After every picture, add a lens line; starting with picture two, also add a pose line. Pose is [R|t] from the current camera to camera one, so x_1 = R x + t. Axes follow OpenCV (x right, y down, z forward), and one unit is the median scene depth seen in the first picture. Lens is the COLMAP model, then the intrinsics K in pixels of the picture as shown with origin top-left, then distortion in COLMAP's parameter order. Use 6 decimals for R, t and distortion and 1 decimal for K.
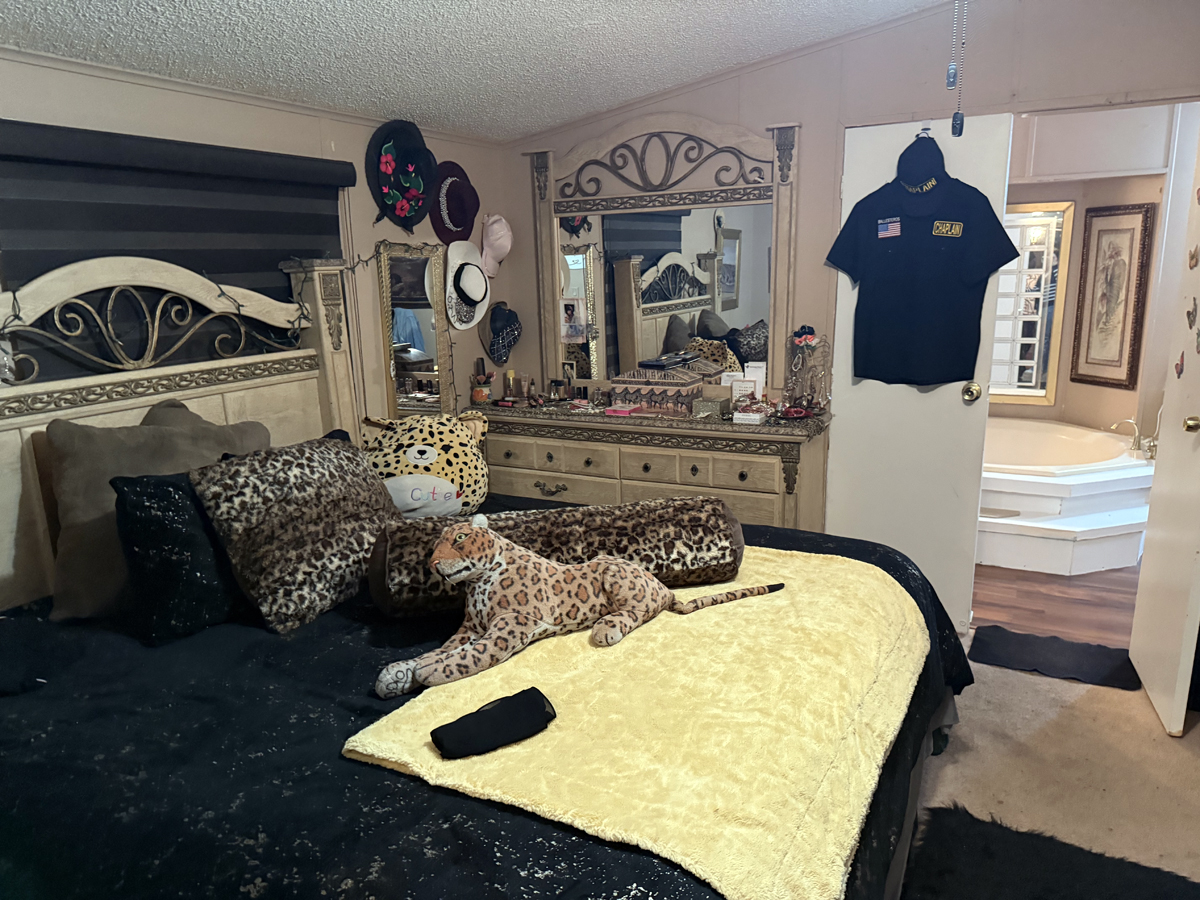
lens RADIAL K [[852.2, 0, 590.2], [0, 852.2, 465.1], [0, 0, 1]] dist [0.074979, -0.098101]
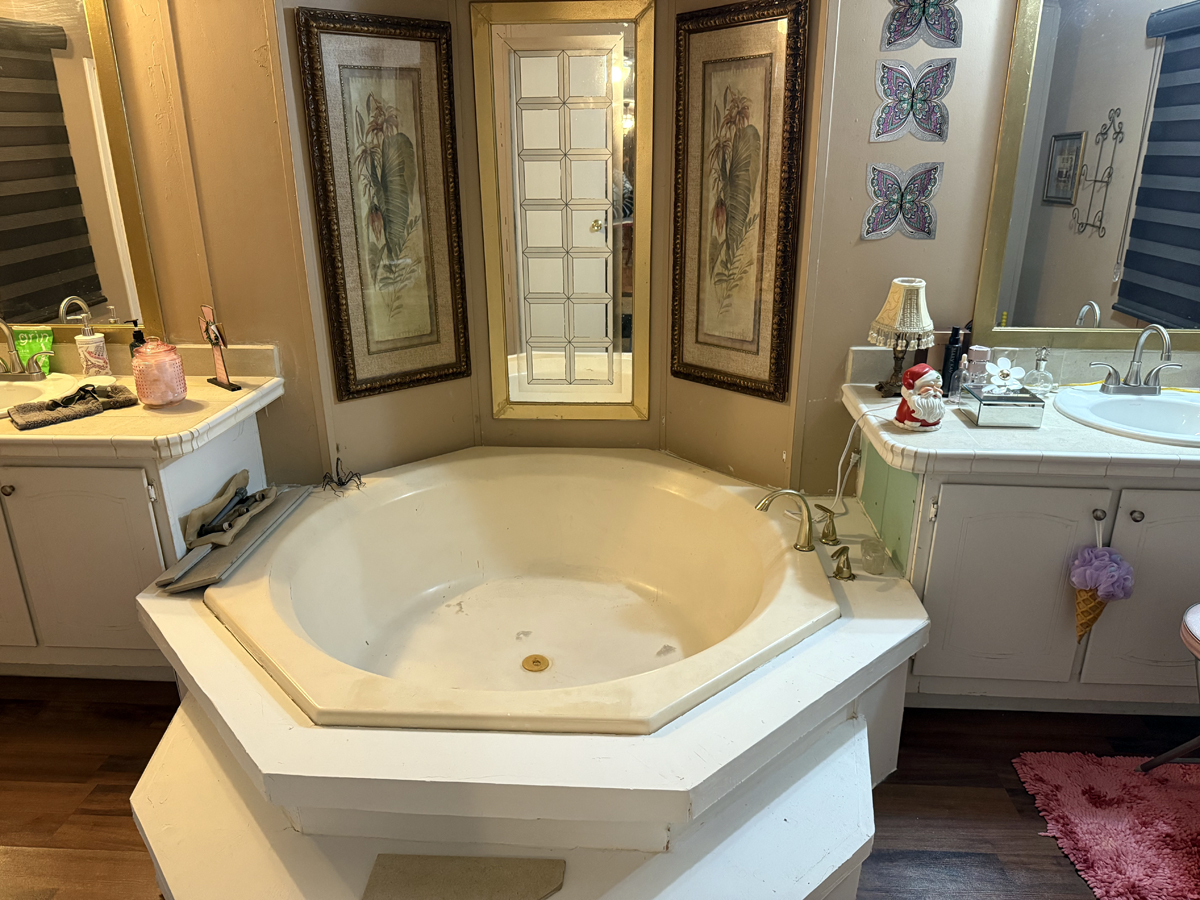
lens RADIAL K [[852.2, 0, 600.7], [0, 852.2, 461.4], [0, 0, 1]] dist [0.074979, -0.098101]
pose [[0.912830, -0.119044, 0.390601, 0.460641], [0.077373, 0.989657, 0.120800, -0.164808], [-0.400941, -0.080048, 0.912600, 0.809297]]
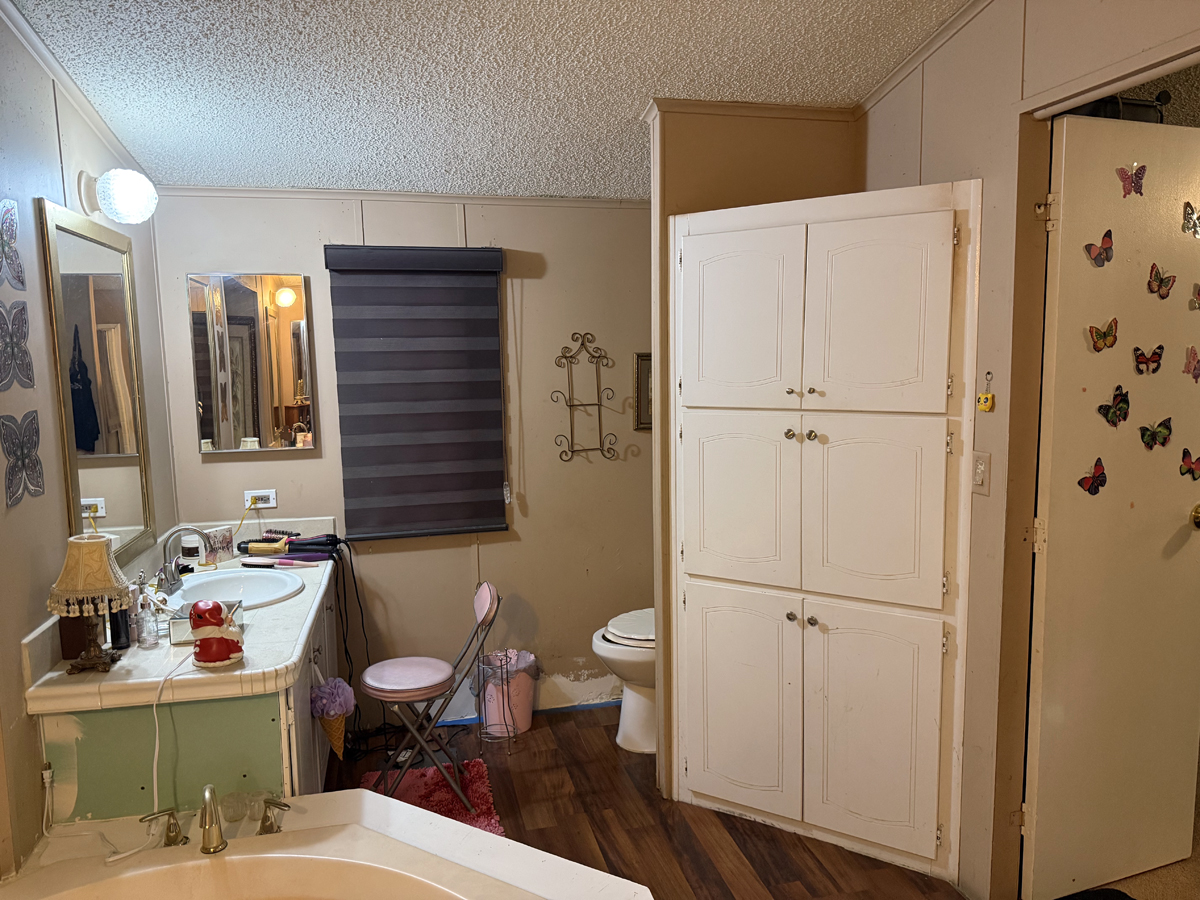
lens RADIAL K [[852.2, 0, 604.9], [0, 852.2, 450.7], [0, 0, 1]] dist [0.074979, -0.098101]
pose [[-0.657251, -0.055394, 0.751634, 0.304963], [0.205143, 0.946491, 0.249139, -0.317170], [-0.725216, 0.317939, -0.610718, 1.359799]]
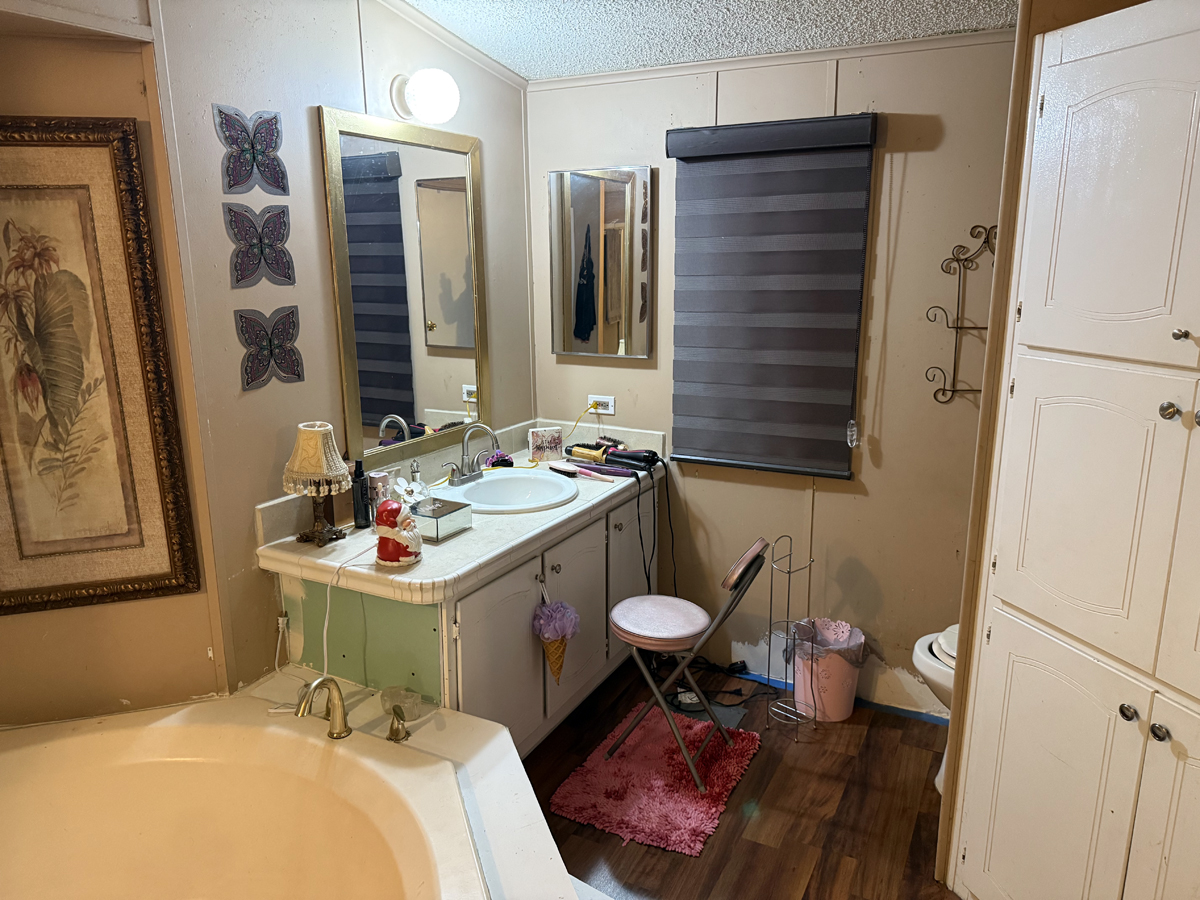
lens RADIAL K [[852.2, 0, 596.0], [0, 852.2, 456.8], [0, 0, 1]] dist [0.074979, -0.098101]
pose [[0.004738, -0.210187, 0.977650, 0.335898], [0.241347, 0.949000, 0.202858, -0.251808], [-0.970427, 0.234992, 0.055224, 1.071230]]
